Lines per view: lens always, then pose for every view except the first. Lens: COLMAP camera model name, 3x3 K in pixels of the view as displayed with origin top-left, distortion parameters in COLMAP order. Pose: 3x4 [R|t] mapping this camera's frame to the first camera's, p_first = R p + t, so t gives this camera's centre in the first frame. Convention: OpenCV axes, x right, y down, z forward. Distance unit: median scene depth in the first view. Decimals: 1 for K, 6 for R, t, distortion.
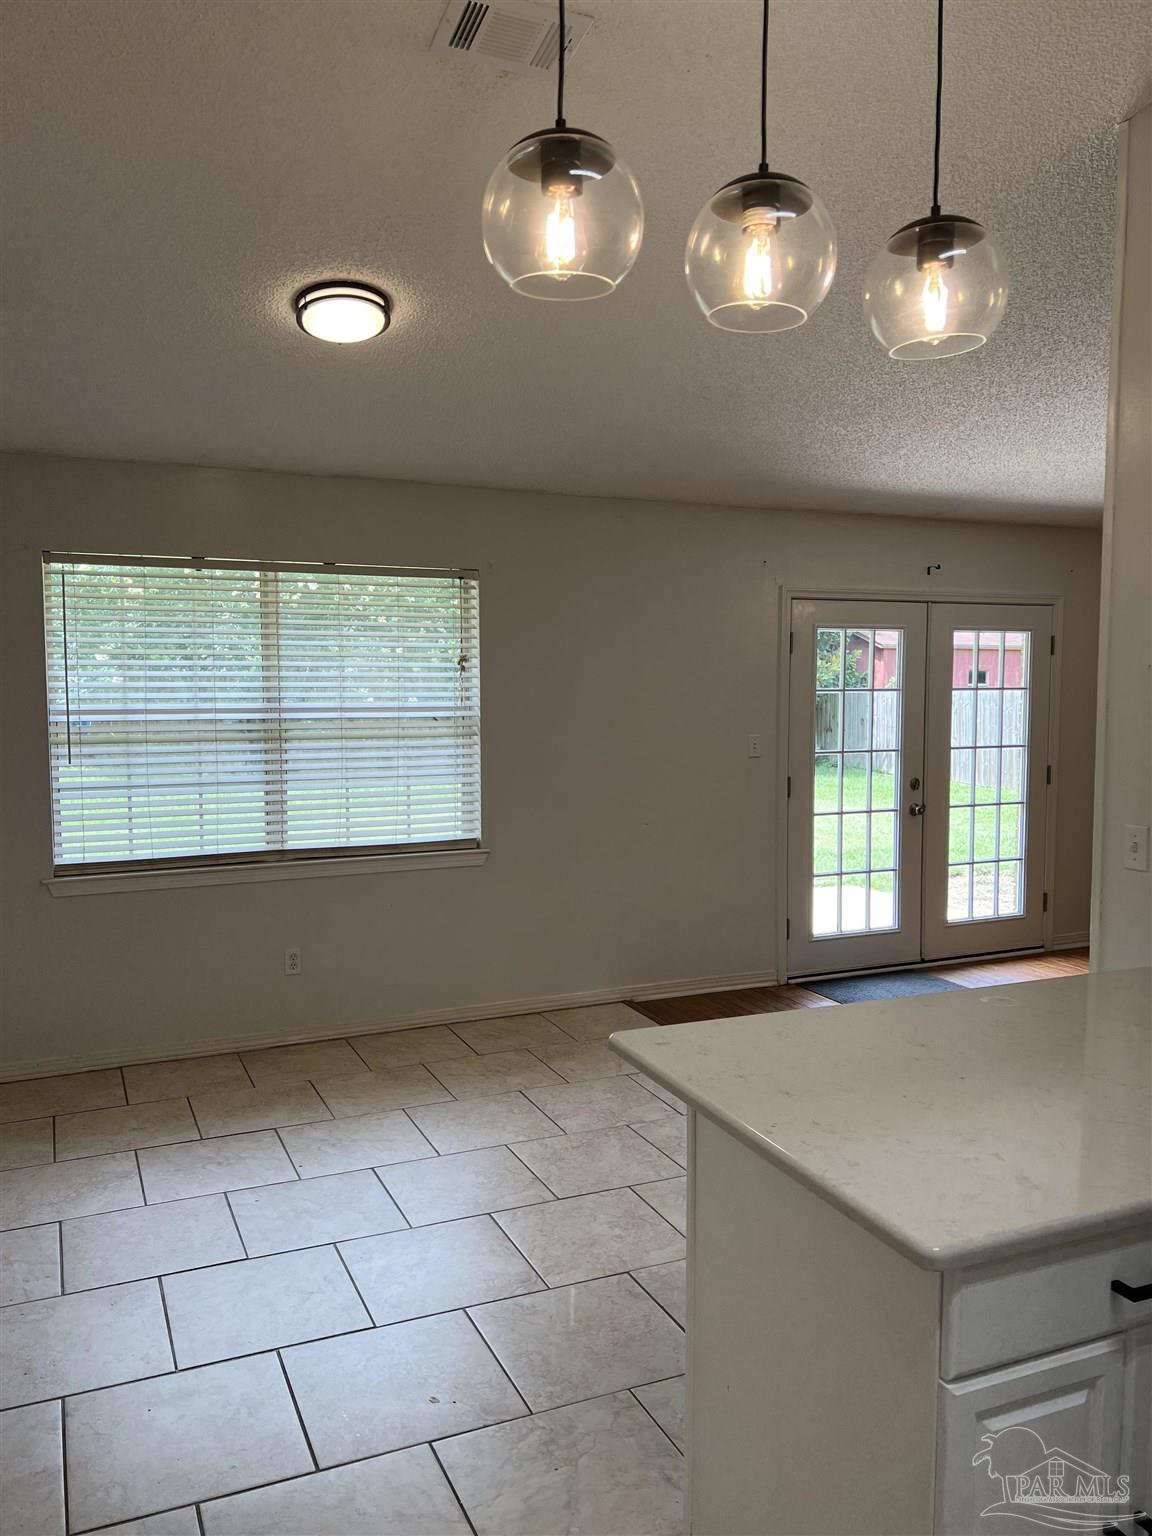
lens RADIAL K [[1156.4, 0, 576.0], [0, 1156.4, 768.0], [0, 0, 1]] dist [0.024141, -0.045589]
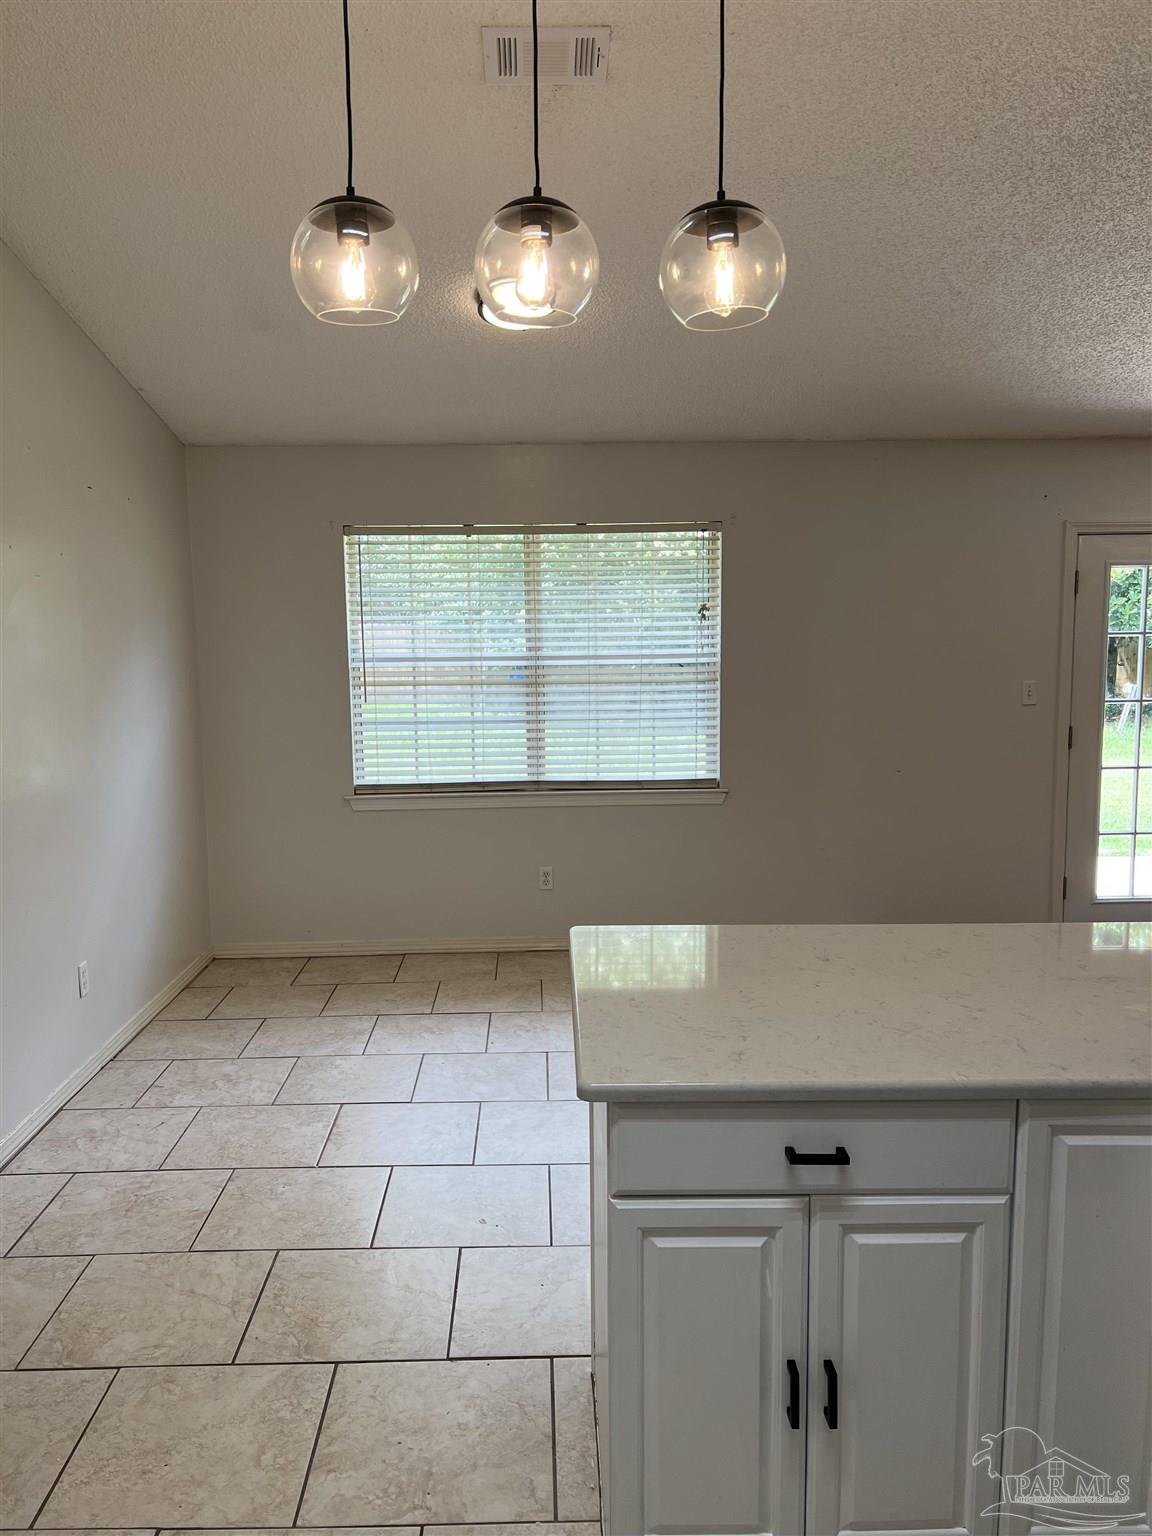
lens RADIAL K [[1158.4, 0, 566.7], [0, 1158.4, 781.2], [0, 0, 1]] dist [0.086360, -0.139820]
pose [[0.921723, 0.037120, -0.386068, 0.213128], [-0.016704, 0.998285, 0.056102, 0.006454], [0.387488, -0.045262, 0.920763, -0.040262]]
